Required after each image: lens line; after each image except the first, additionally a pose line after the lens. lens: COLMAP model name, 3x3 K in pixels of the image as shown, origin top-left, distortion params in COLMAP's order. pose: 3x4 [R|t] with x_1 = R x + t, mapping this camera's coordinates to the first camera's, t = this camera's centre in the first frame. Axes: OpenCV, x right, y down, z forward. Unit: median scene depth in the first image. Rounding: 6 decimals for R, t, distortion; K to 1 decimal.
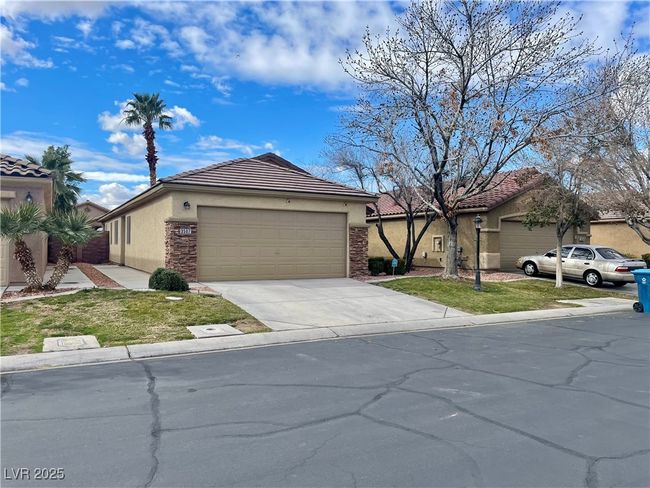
lens RADIAL K [[493.3, 0, 325.4], [0, 493.3, 244.8], [0, 0, 1]] dist [0.049542, -0.037897]
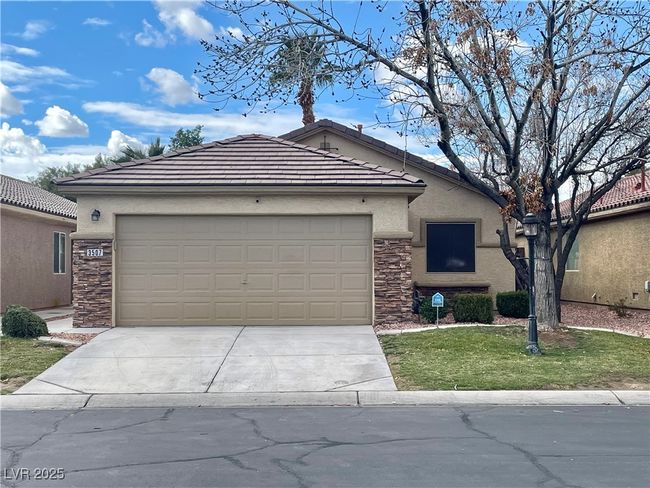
lens RADIAL K [[891.0, 0, 347.2], [0, 891.0, 260.8], [0, 0, 1]] dist [0.083575, 0.000000]
pose [[0.889213, -0.017241, -0.457169, 0.582315], [0.011749, 0.999821, -0.014854, 0.006255], [0.457343, 0.007838, 0.889256, 0.051459]]
